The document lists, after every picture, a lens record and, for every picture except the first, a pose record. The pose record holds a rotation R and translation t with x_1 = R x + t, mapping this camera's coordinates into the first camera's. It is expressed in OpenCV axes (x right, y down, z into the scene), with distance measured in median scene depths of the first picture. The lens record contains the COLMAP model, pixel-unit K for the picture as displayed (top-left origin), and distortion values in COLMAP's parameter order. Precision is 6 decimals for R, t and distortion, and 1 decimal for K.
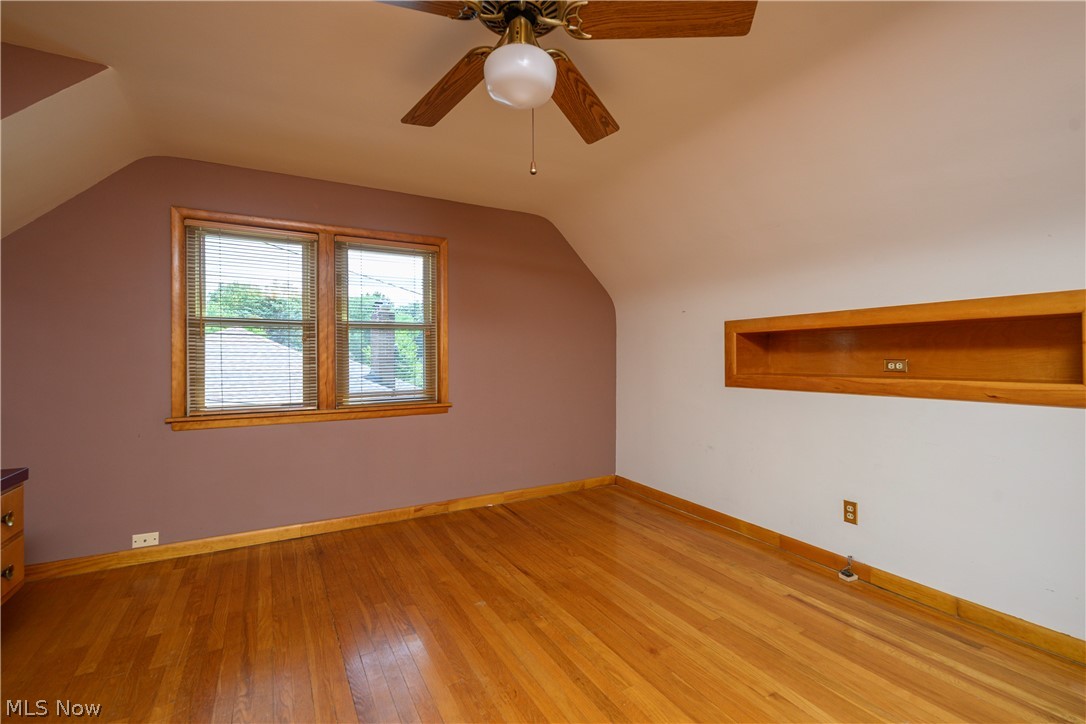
lens RADIAL K [[487.4, 0, 542.7], [0, 487.4, 358.4], [0, 0, 1]] dist [-0.004506, 0.000681]
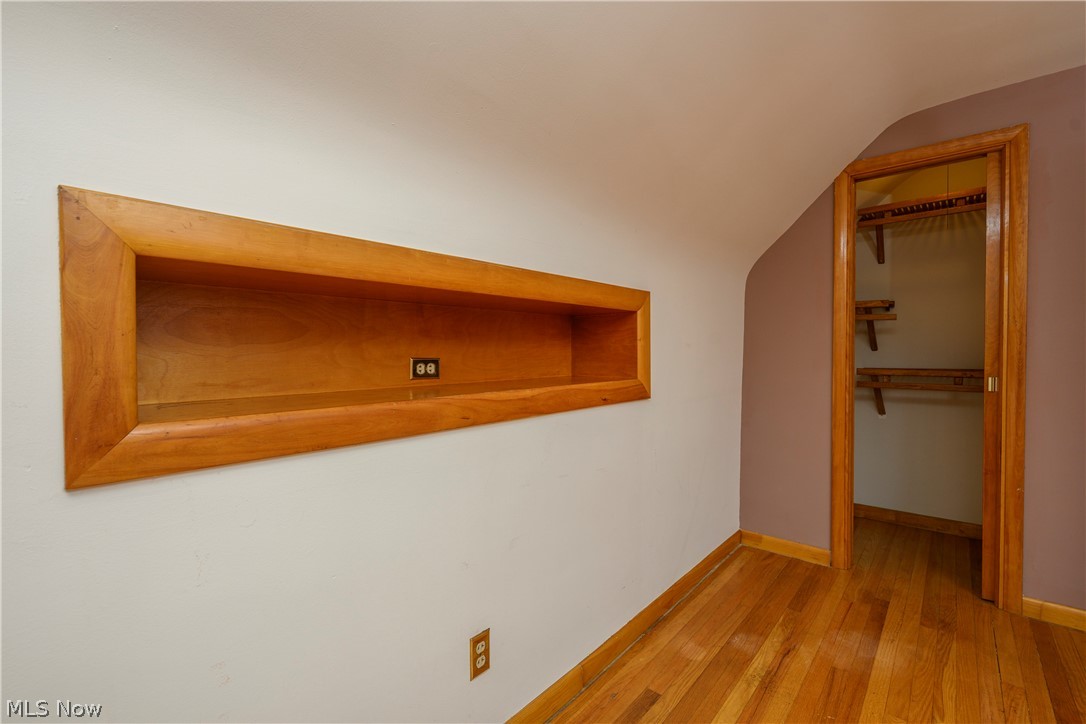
lens RADIAL K [[487.4, 0, 540.9], [0, 487.4, 363.7], [0, 0, 1]] dist [-0.004506, 0.000681]
pose [[-0.329231, -0.017854, 0.944081, 0.130588], [0.007942, 0.999733, 0.021676, -0.002079], [-0.944216, 0.014635, -0.329001, 1.112625]]
